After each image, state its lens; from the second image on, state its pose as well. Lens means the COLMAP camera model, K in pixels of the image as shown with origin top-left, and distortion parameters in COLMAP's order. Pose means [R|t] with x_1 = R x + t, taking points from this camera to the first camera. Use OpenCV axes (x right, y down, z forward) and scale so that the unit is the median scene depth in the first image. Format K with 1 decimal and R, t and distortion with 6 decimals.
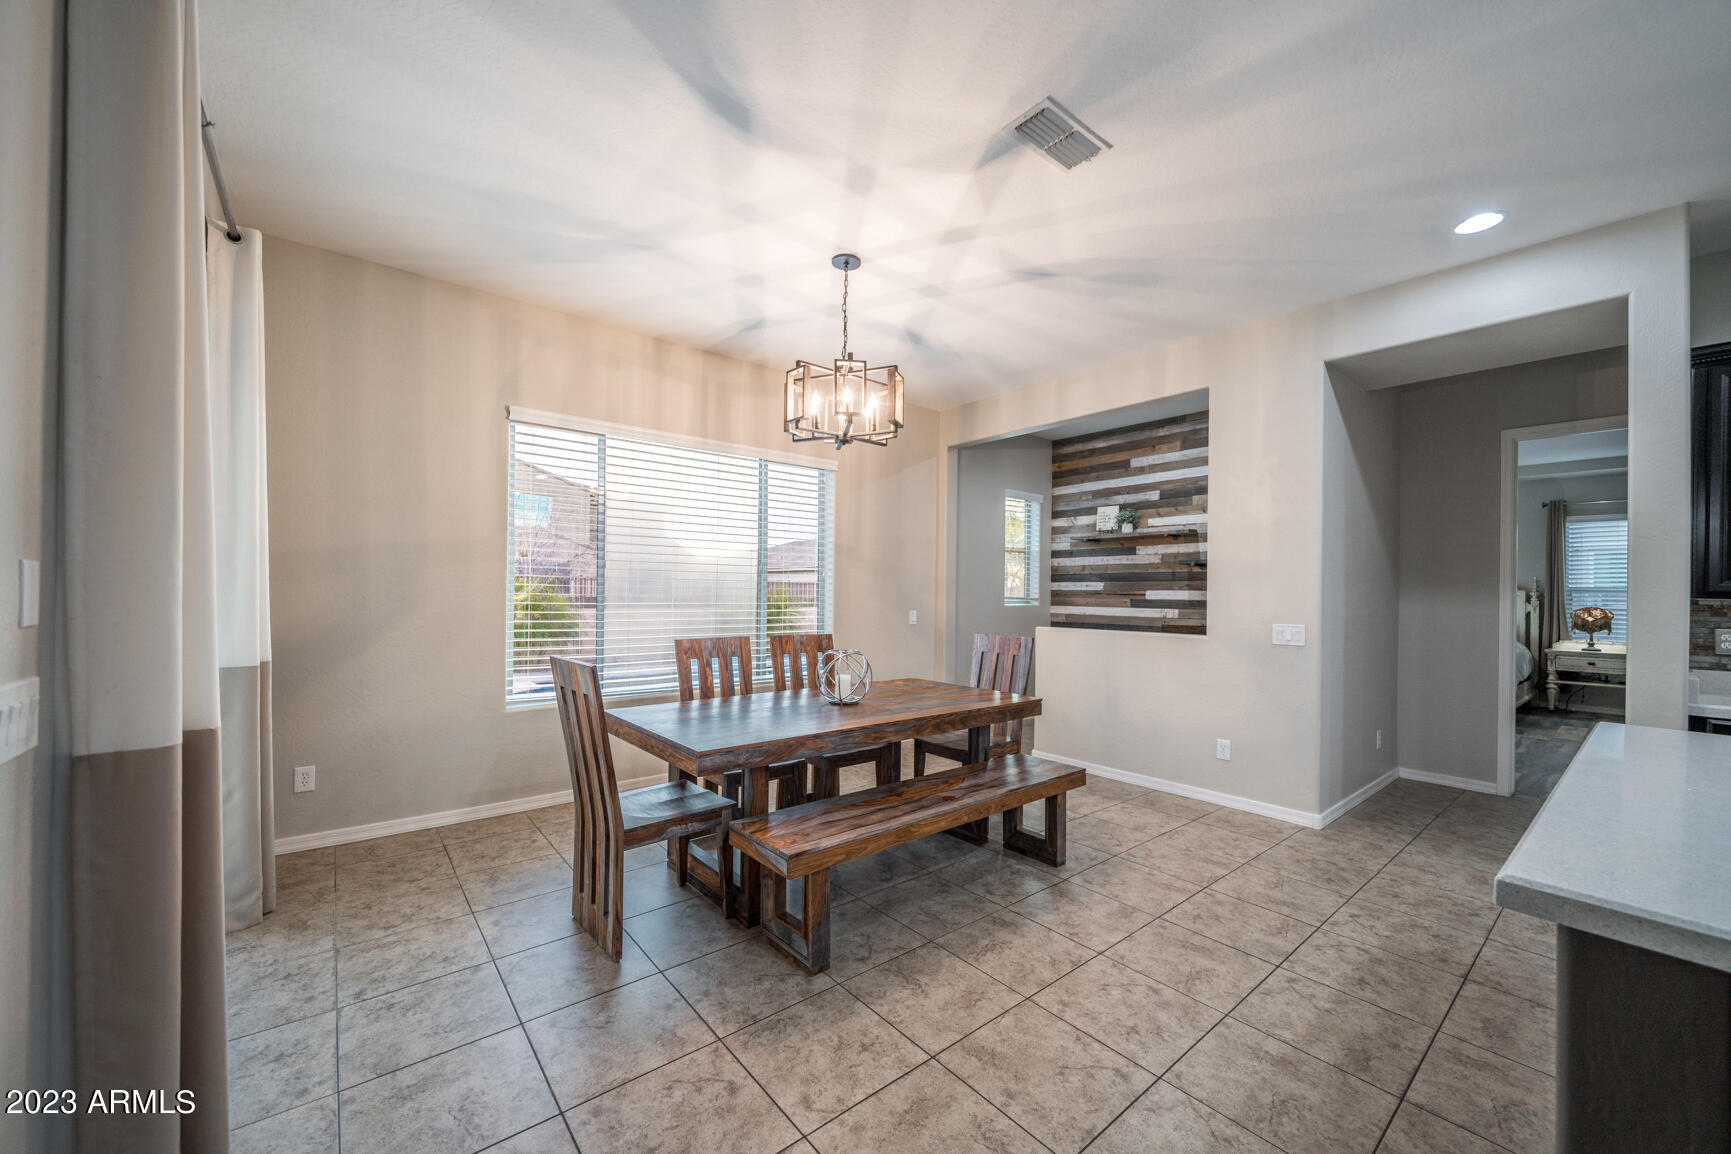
lens RADIAL K [[656.3, 0, 859.9], [0, 656.3, 588.0], [0, 0, 1]] dist [0.000251, -0.000132]
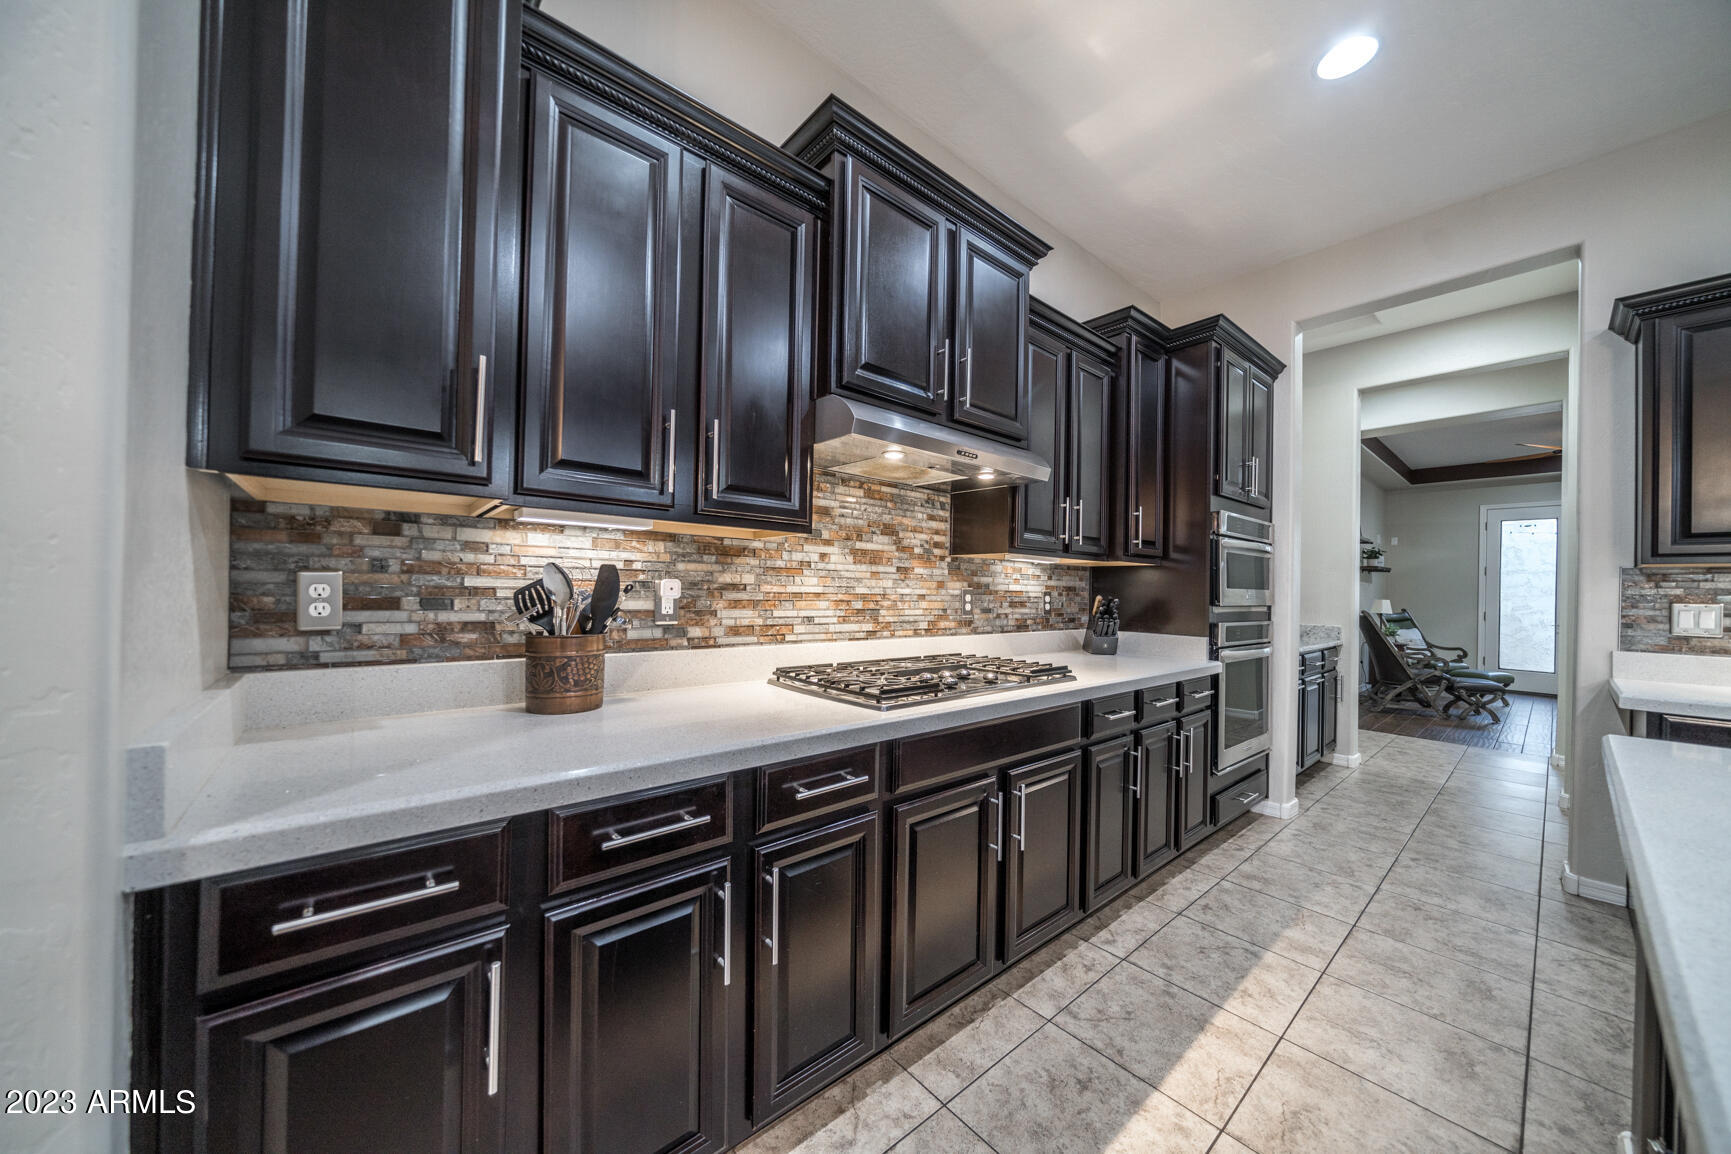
lens RADIAL K [[589.7, 0, 858.1], [0, 589.7, 584.5], [0, 0, 1]] dist [-0.006823, -0.000488]
pose [[-0.010287, -0.010123, 0.999896, 0.668835], [-0.024664, 0.999647, 0.009867, 0.041878], [-0.999643, -0.024560, -0.010533, 0.463998]]
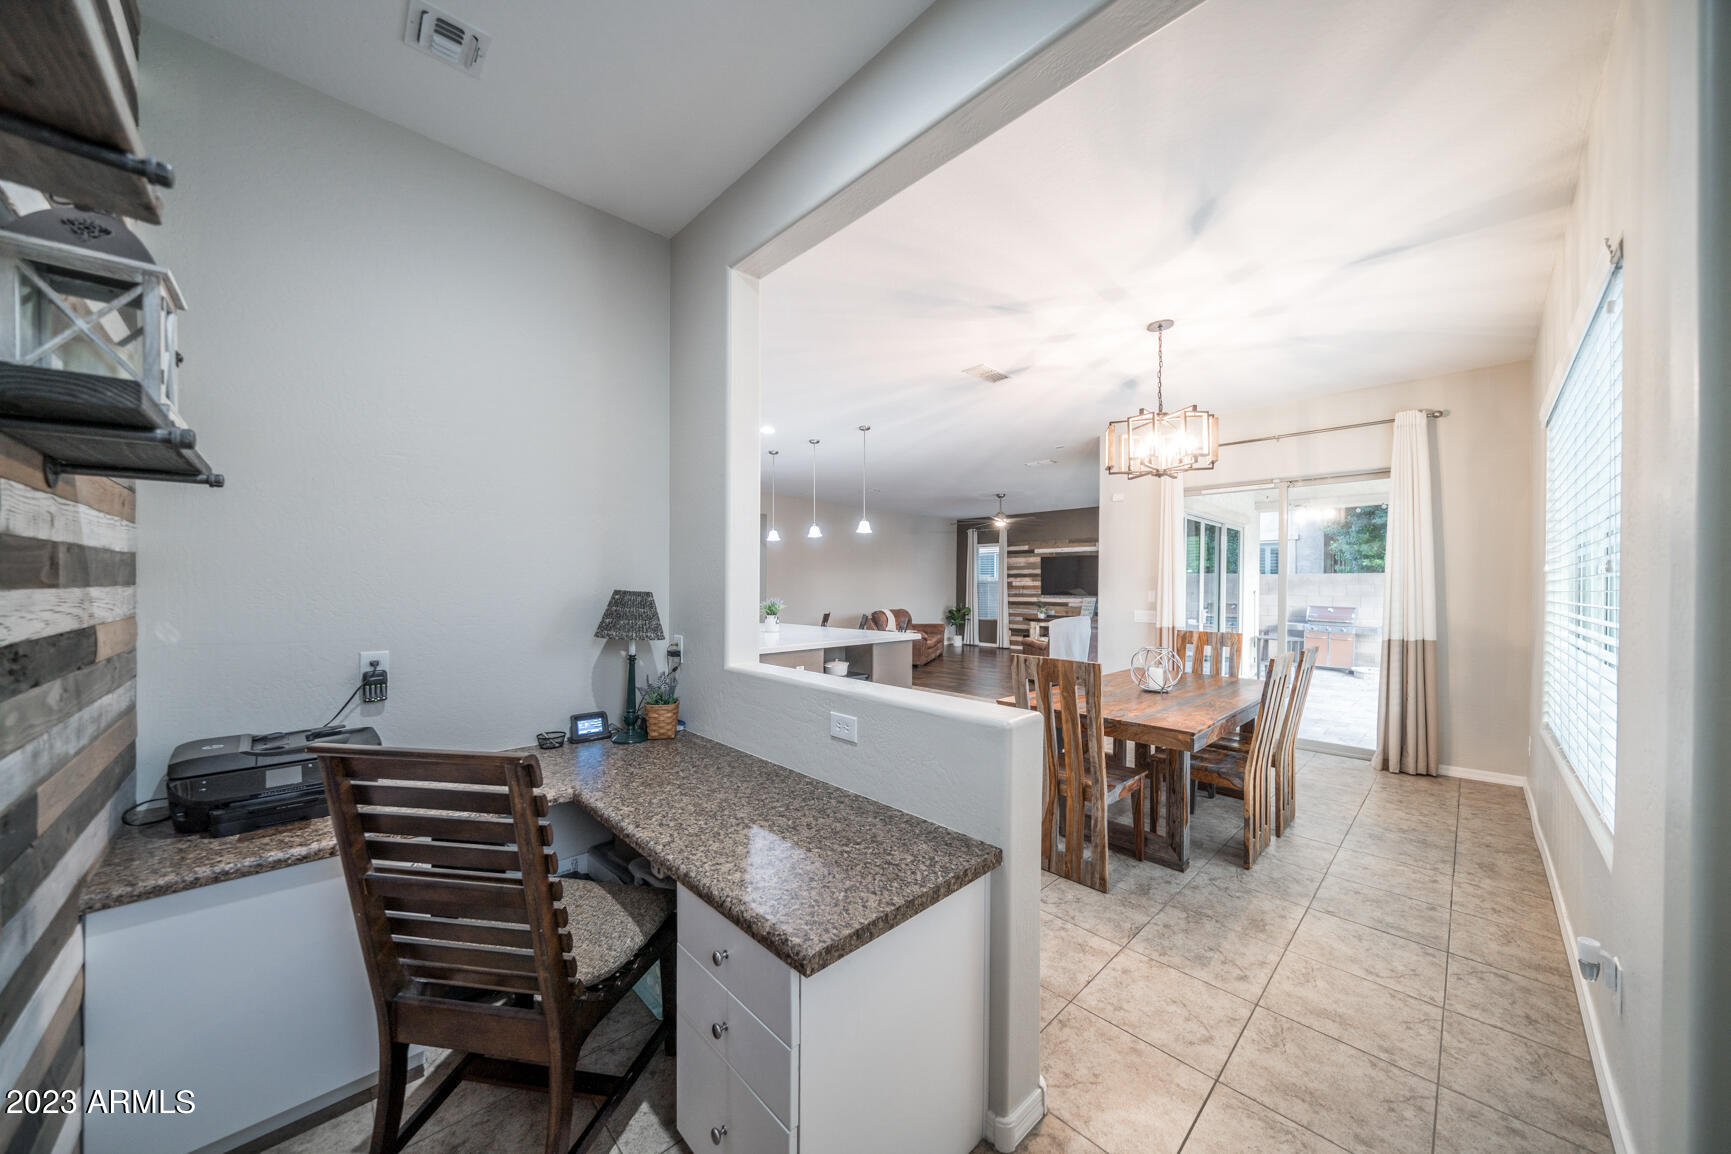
lens RADIAL K [[589.7, 0, 858.1], [0, 589.7, 584.5], [0, 0, 1]] dist [-0.006823, -0.000488]
pose [[-0.996759, -0.020513, -0.077791, 0.471818], [-0.019830, 0.999758, -0.009537, -0.000375], [0.077968, -0.007963, -0.996924, 1.576846]]
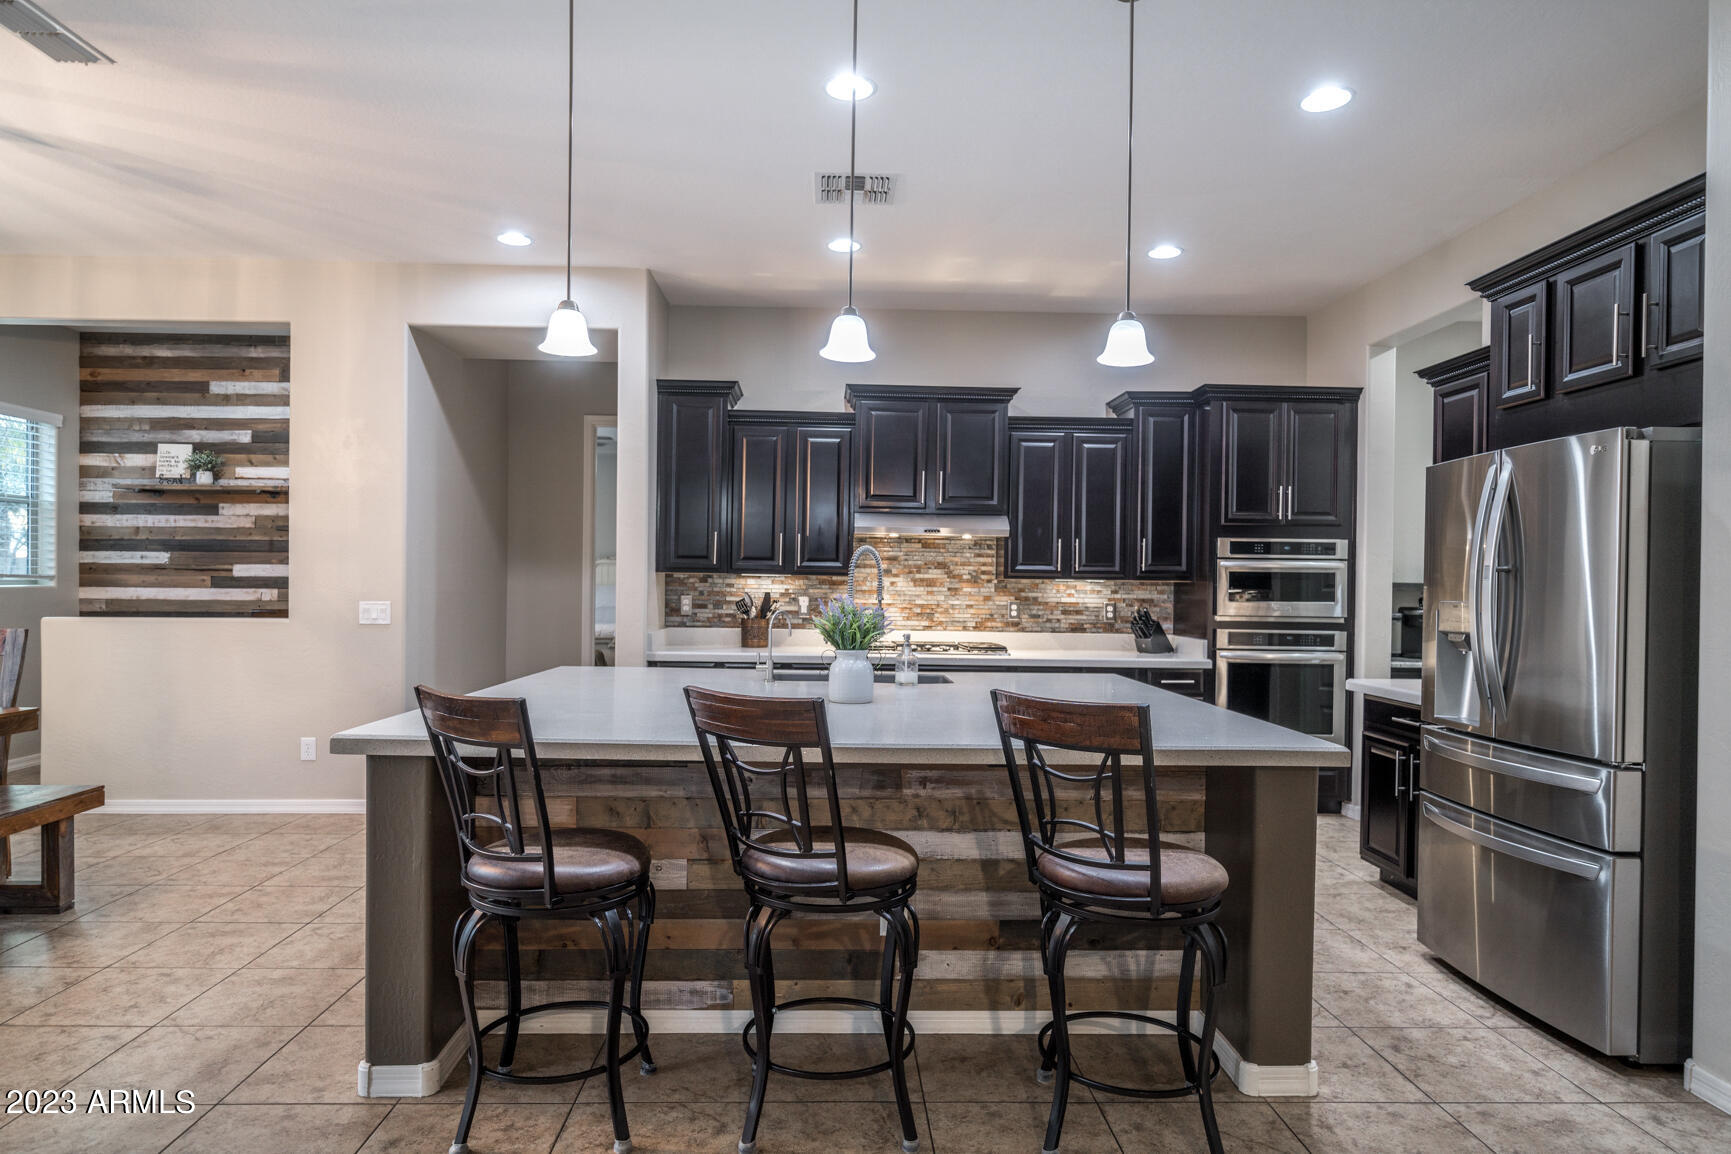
lens RADIAL K [[1010.3, 0, 856.5], [0, 1010.3, 587.4], [0, 0, 1]] dist [0.001801, 0.001080]
pose [[0.609220, -0.013241, 0.792891, -0.056644], [-0.007856, 0.999711, 0.022732, -0.002284], [-0.792962, -0.020078, 0.608940, -0.365753]]
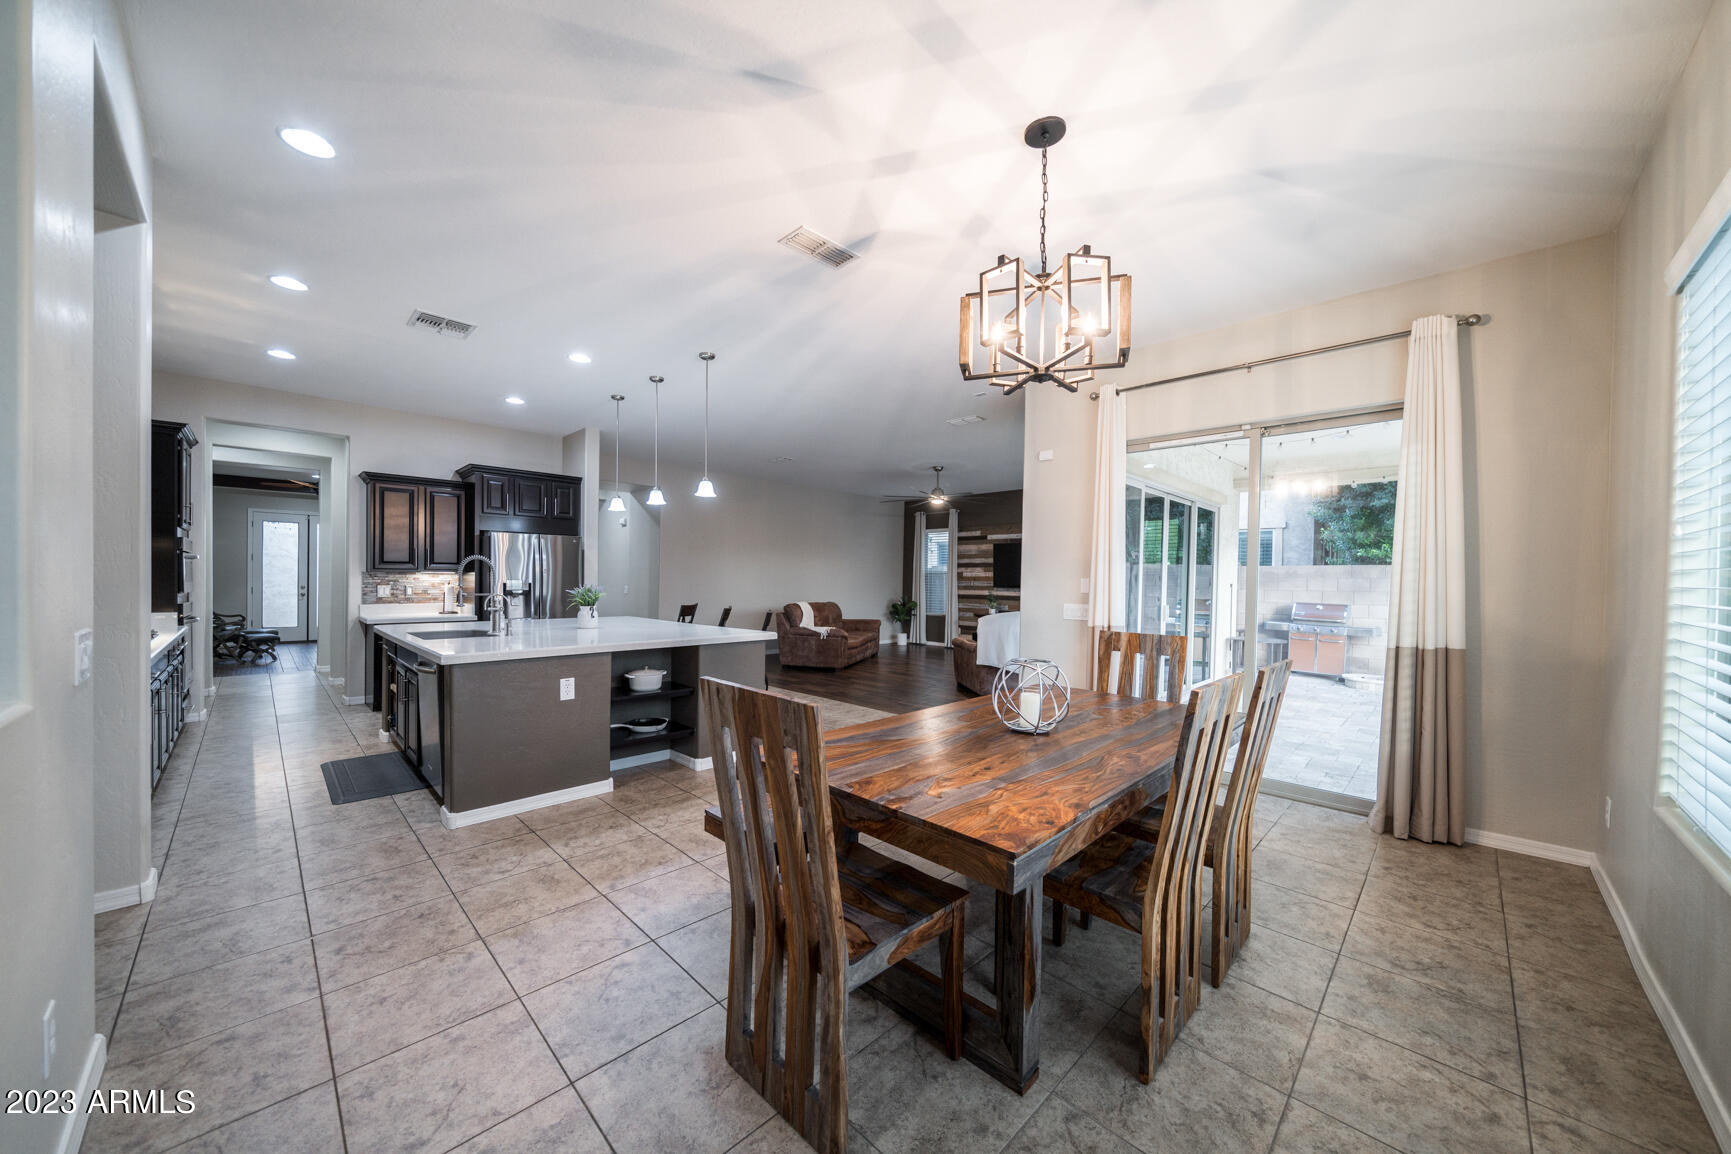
lens RADIAL K [[609.1, 0, 857.2], [0, 609.1, 586.1], [0, 0, 1]] dist [-0.005426, -0.000092]
pose [[-0.994386, -0.028596, -0.101874, 0.188947], [-0.028962, 0.999578, 0.002120, 0.011610], [0.101771, 0.005059, -0.994795, 1.286931]]
